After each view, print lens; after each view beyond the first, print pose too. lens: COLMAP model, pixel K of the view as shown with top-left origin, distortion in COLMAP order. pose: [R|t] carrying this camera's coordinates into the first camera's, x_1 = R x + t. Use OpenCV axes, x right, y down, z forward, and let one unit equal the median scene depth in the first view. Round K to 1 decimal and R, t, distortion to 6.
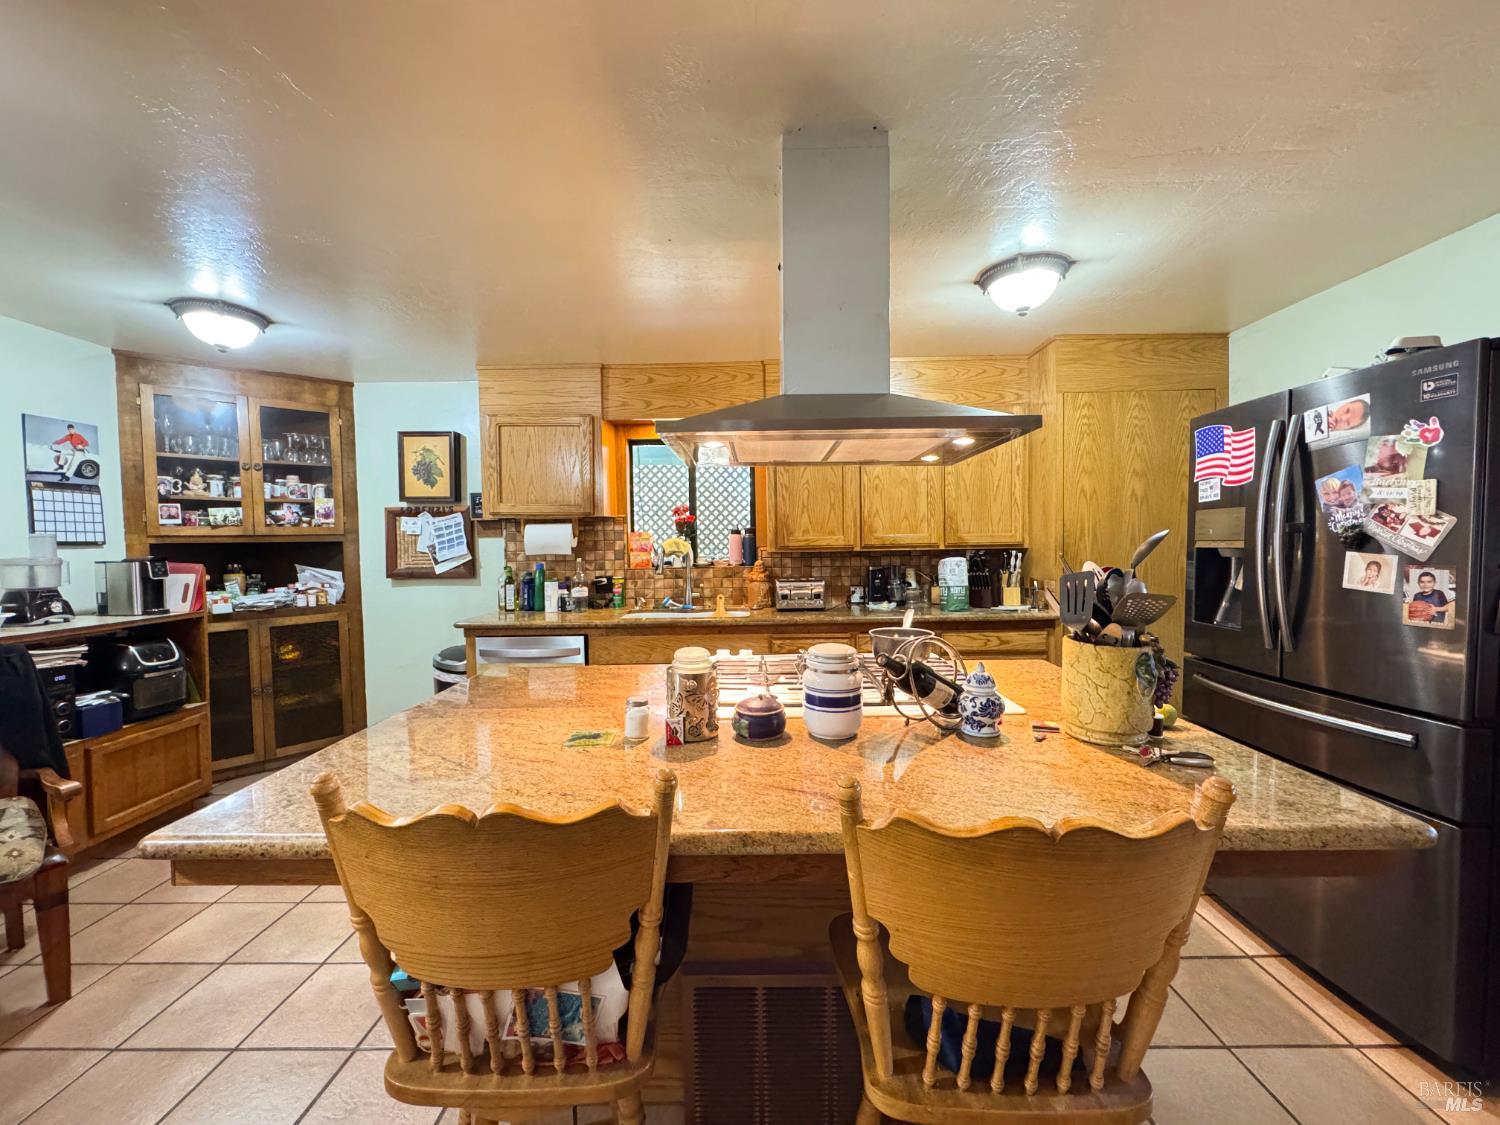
lens RADIAL K [[597.2, 0, 750.6], [0, 597.2, 559.0], [0, 0, 1]] dist [-0.002510, 0.000820]
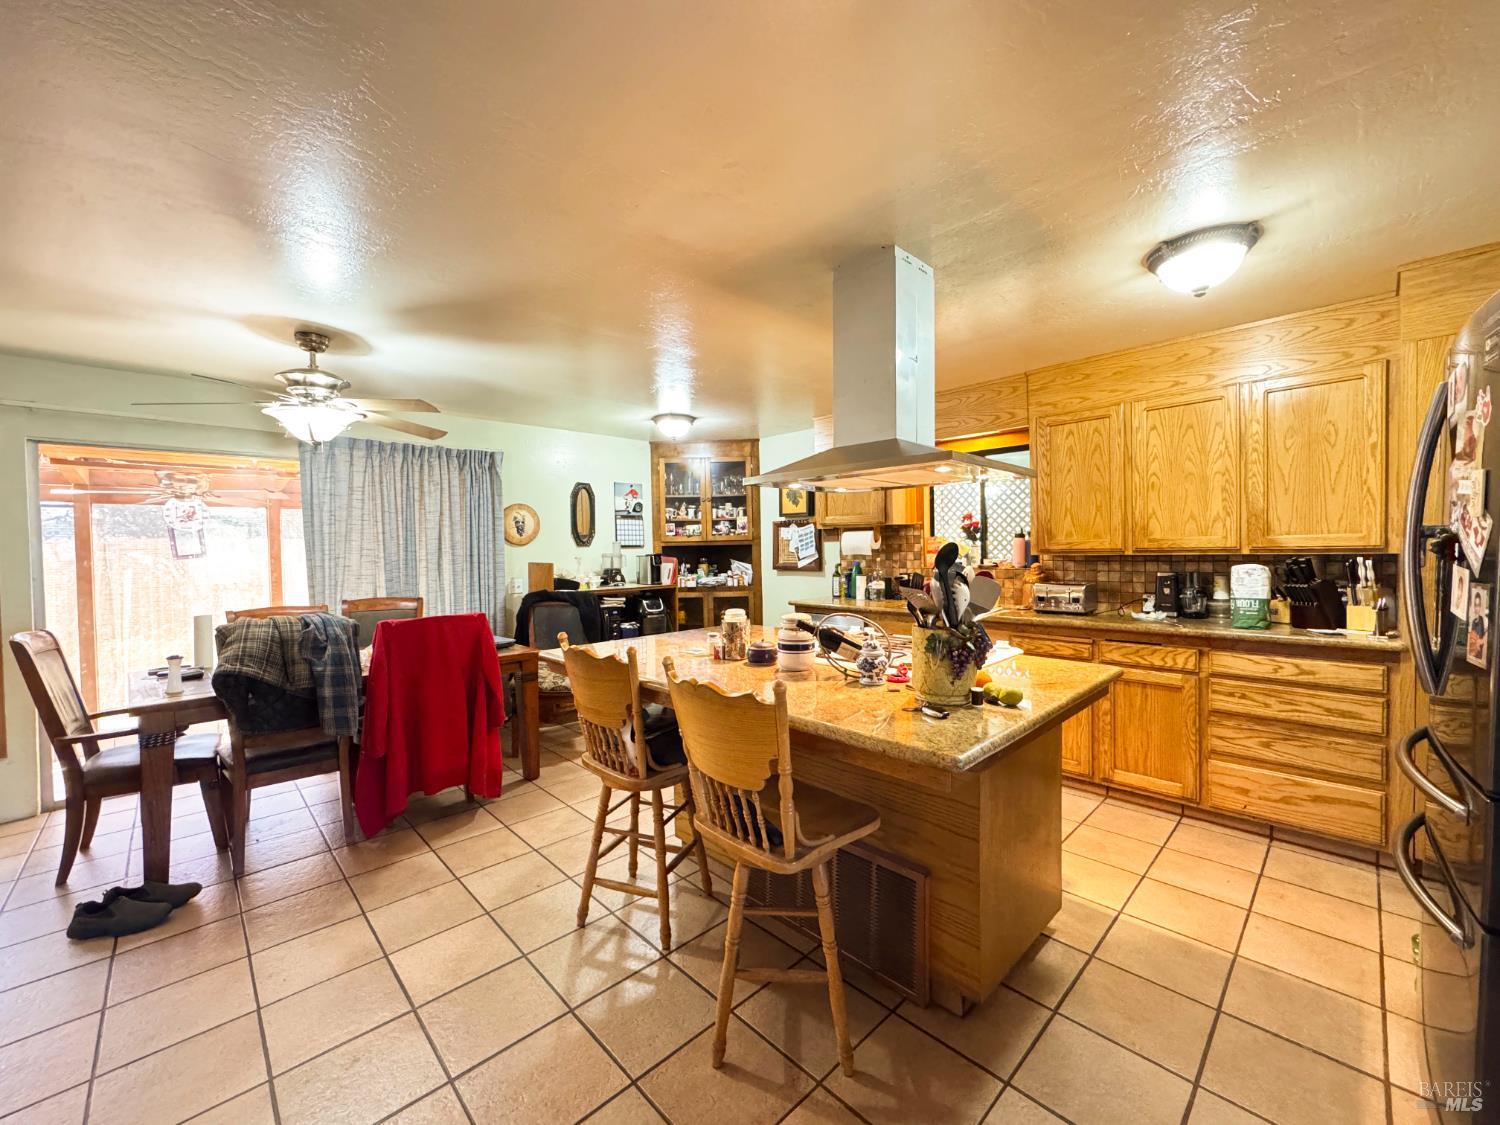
lens RADIAL K [[597.2, 0, 749.1], [0, 597.2, 560.1], [0, 0, 1]] dist [-0.002510, 0.000820]
pose [[0.703188, 0.018460, -0.710764, 0.426815], [-0.016641, 0.999816, 0.009504, -0.004569], [0.710809, 0.005145, 0.703366, -0.079327]]
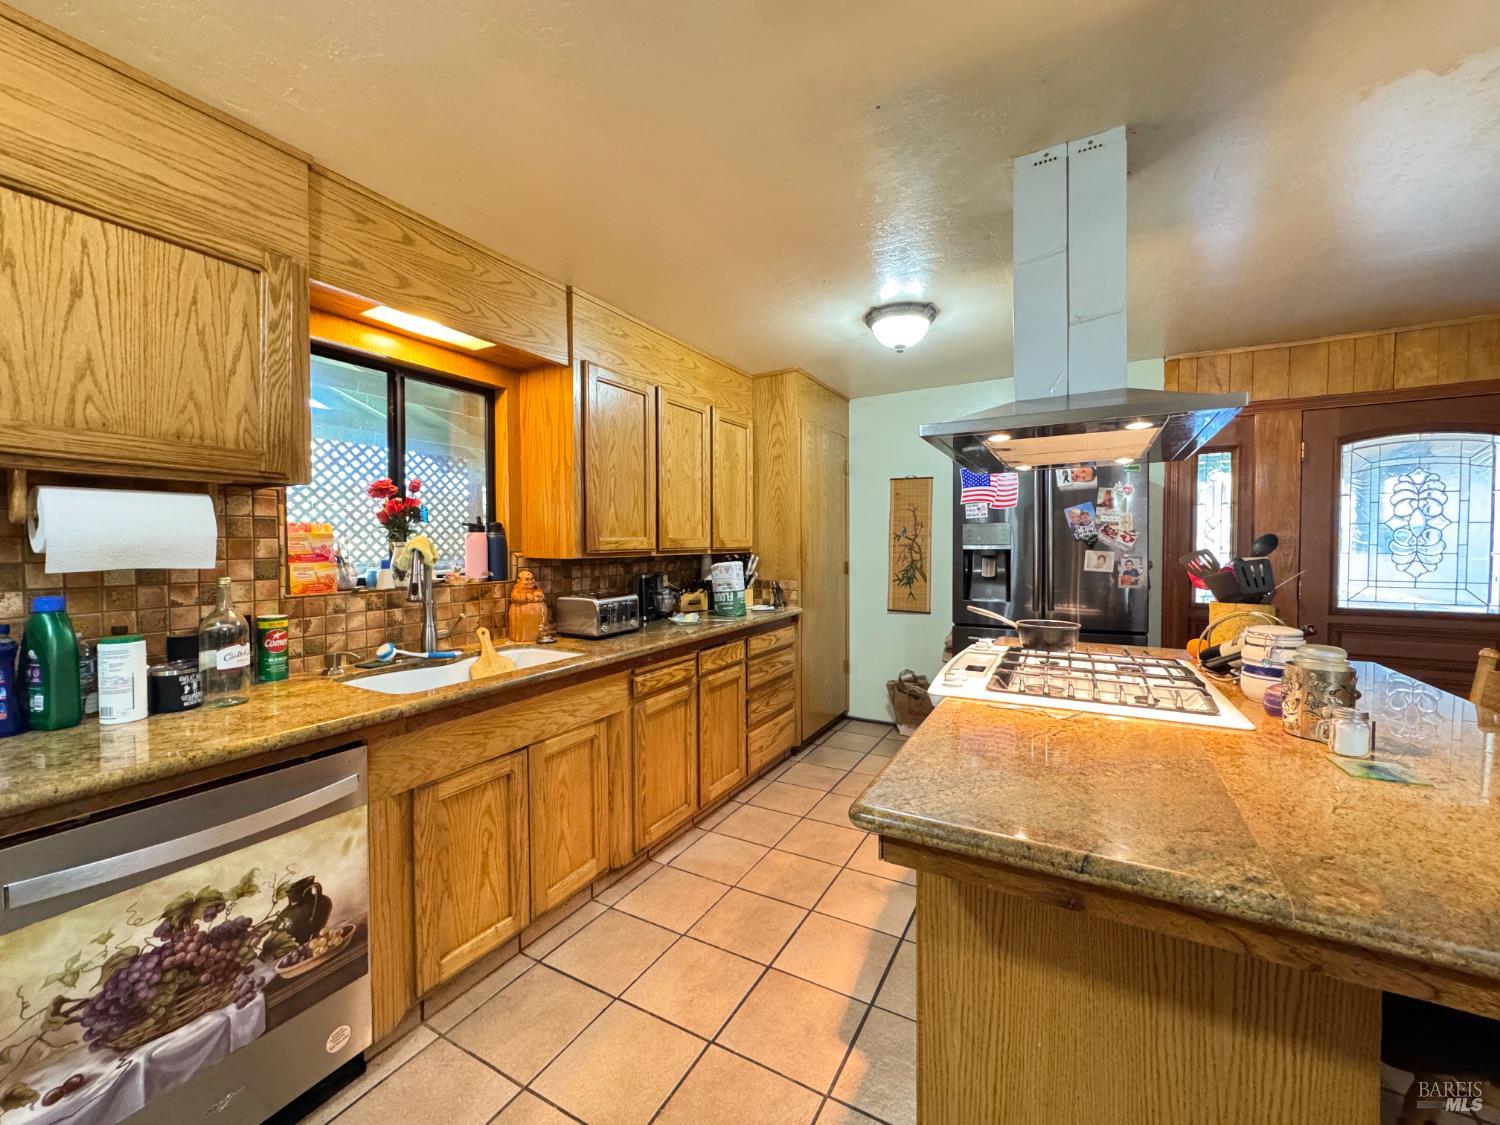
lens RADIAL K [[597.2, 0, 751.1], [0, 597.2, 559.5], [0, 0, 1]] dist [-0.002510, 0.000820]
pose [[0.481684, -0.010665, 0.876280, -0.492827], [0.026252, 0.999653, -0.002264, -0.003156], [-0.875952, 0.024095, 0.481797, 0.478707]]
